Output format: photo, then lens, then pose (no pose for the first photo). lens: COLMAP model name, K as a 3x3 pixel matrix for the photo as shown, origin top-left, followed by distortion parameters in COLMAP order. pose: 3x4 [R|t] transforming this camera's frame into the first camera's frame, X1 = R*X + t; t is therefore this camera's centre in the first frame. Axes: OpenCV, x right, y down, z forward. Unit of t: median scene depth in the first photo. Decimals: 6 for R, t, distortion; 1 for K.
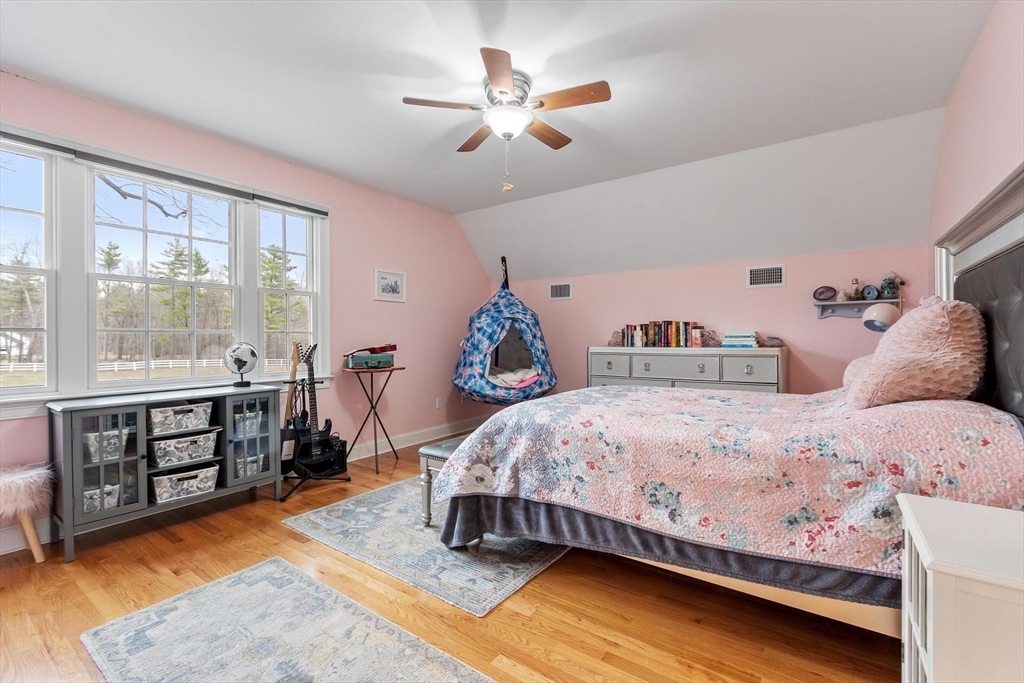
lens RADIAL K [[450.4, 0, 505.7], [0, 450.4, 342.9], [0, 0, 1]] dist [0.001835, 0.000411]
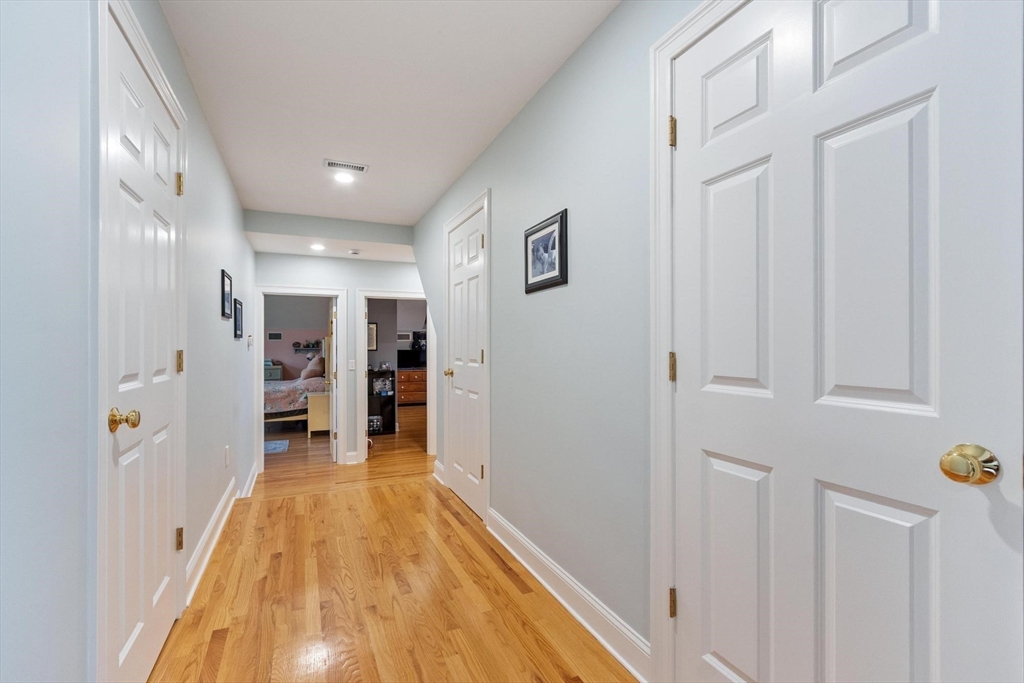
lens RADIAL K [[450.4, 0, 505.7], [0, 450.4, 342.9], [0, 0, 1]] dist [0.001835, 0.000411]
pose [[0.499159, 0.007335, 0.866479, -1.375677], [0.008135, 0.999880, -0.013150, -0.101789], [-0.866472, 0.013613, 0.499040, -1.959910]]
